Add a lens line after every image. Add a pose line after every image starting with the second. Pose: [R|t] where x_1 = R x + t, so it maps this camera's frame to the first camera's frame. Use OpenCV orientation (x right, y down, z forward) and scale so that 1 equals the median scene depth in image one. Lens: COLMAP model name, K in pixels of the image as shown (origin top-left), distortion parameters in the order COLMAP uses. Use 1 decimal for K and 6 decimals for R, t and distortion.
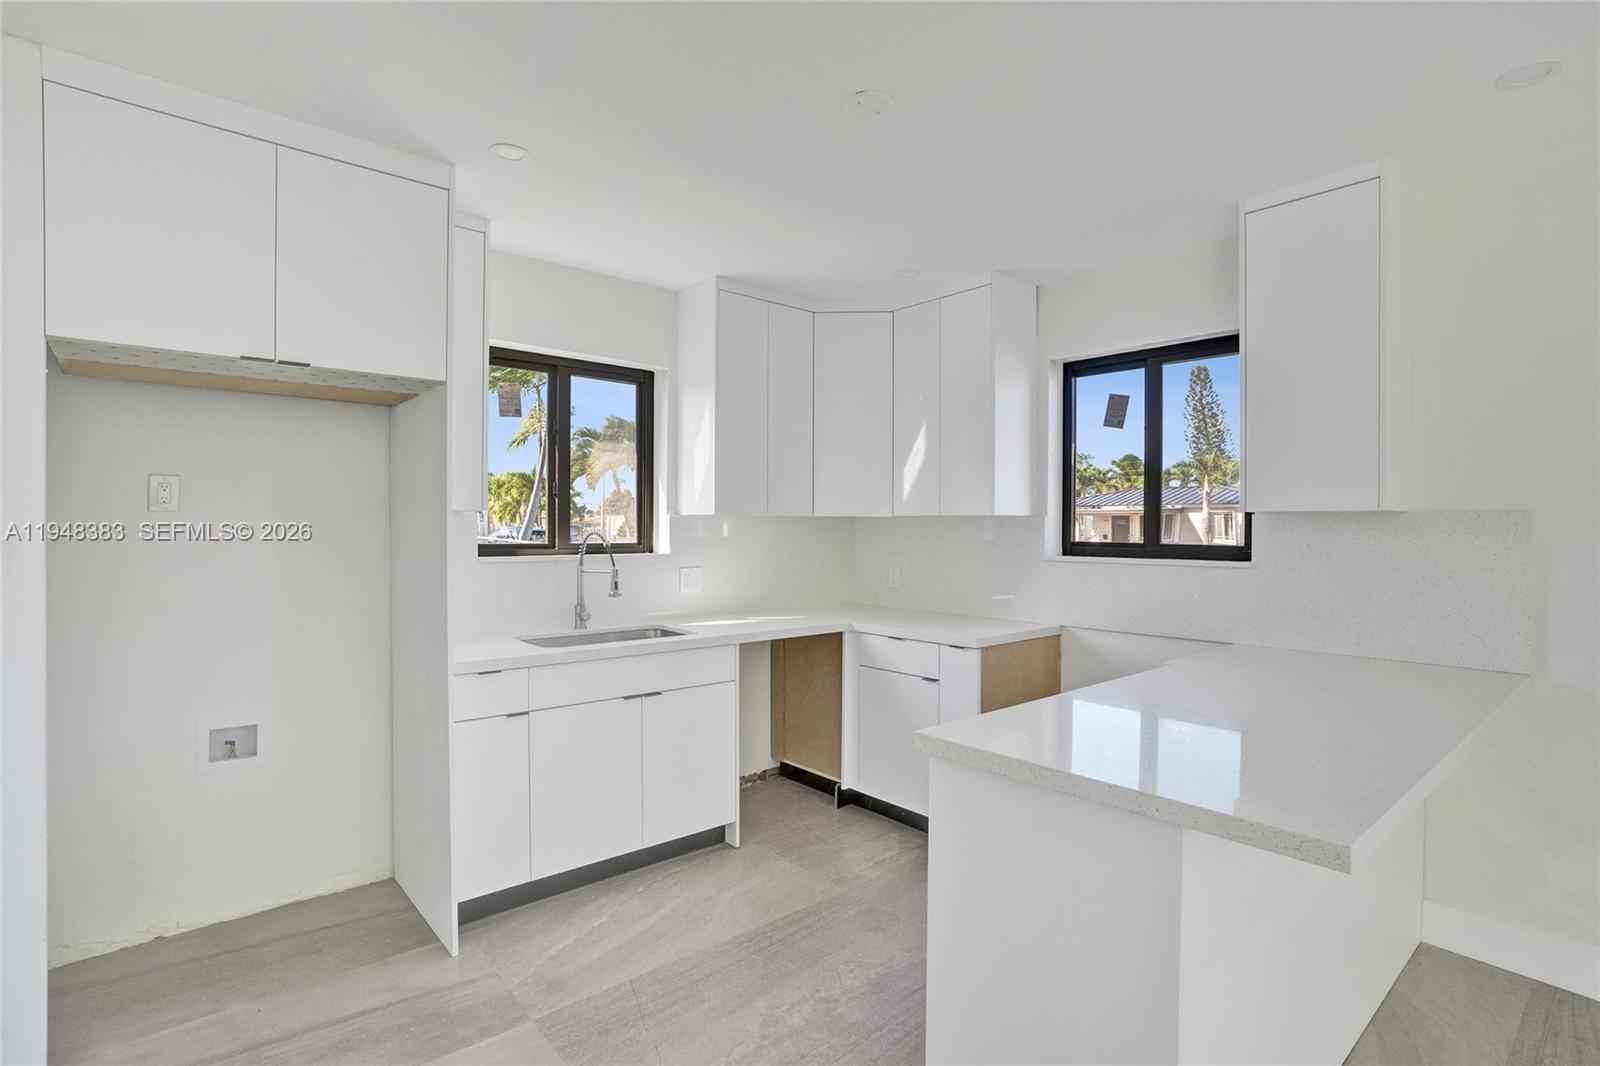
lens RADIAL K [[777.4, 0, 846.8], [0, 777.4, 535.6], [0, 0, 1]] dist [-0.041660, 0.014744]
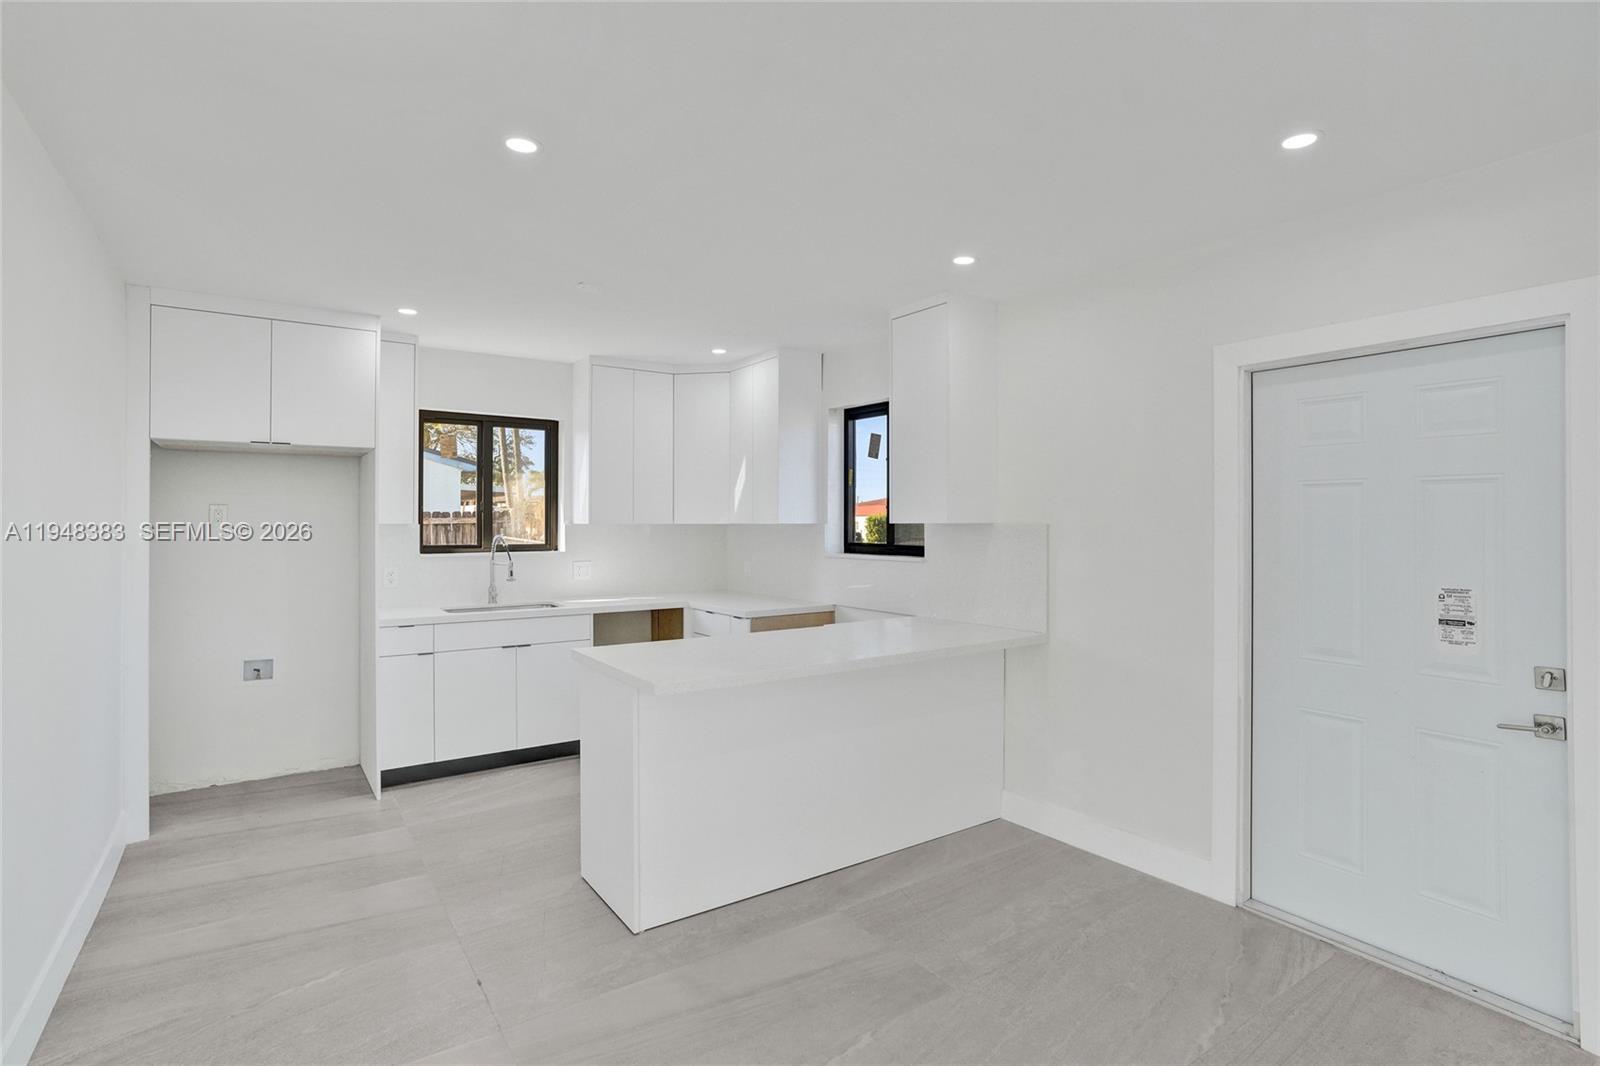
lens RADIAL K [[777.4, 0, 838.5], [0, 777.4, 519.5], [0, 0, 1]] dist [-0.041660, 0.014744]
pose [[0.995378, -0.005176, -0.095897, 0.430699], [0.003689, 0.999870, -0.015670, -0.011698], [0.095966, 0.015244, 0.995268, -0.371417]]
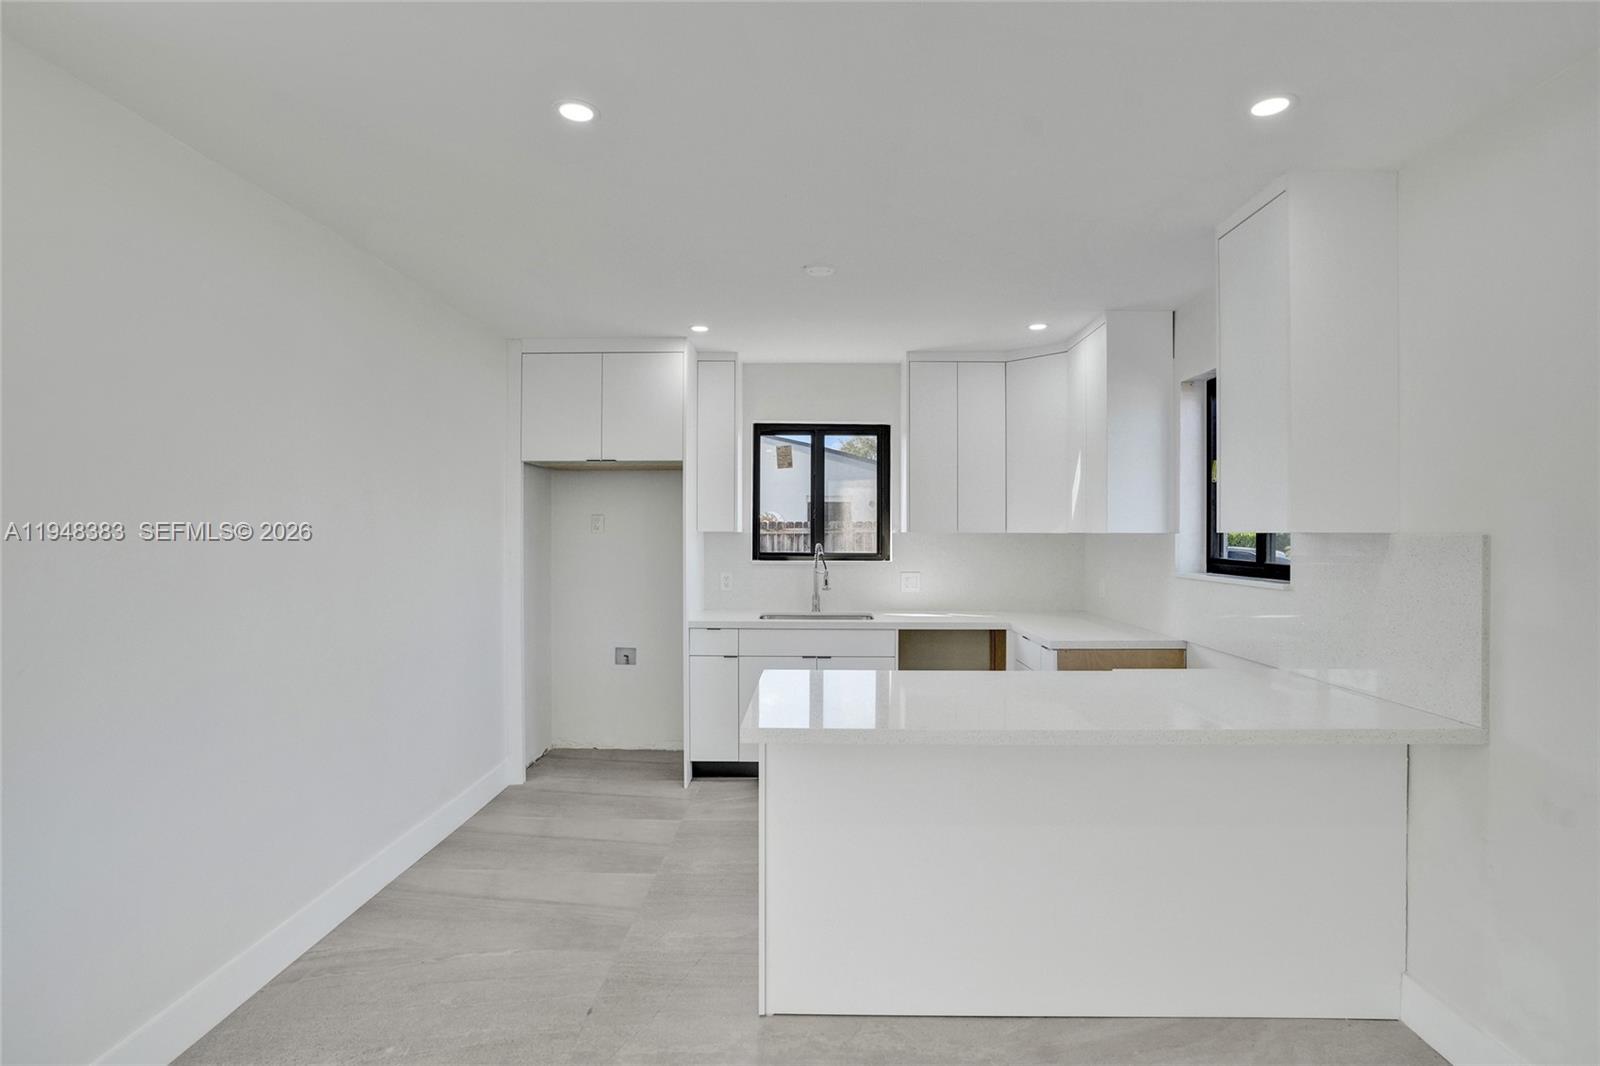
lens RADIAL K [[777.4, 0, 805.8], [0, 777.4, 527.6], [0, 0, 1]] dist [-0.041660, 0.014744]
pose [[0.736331, -0.005178, -0.676602, 0.615535], [-0.009345, 0.999798, -0.017821, -0.010601], [0.676557, 0.019445, 0.736133, -0.088990]]
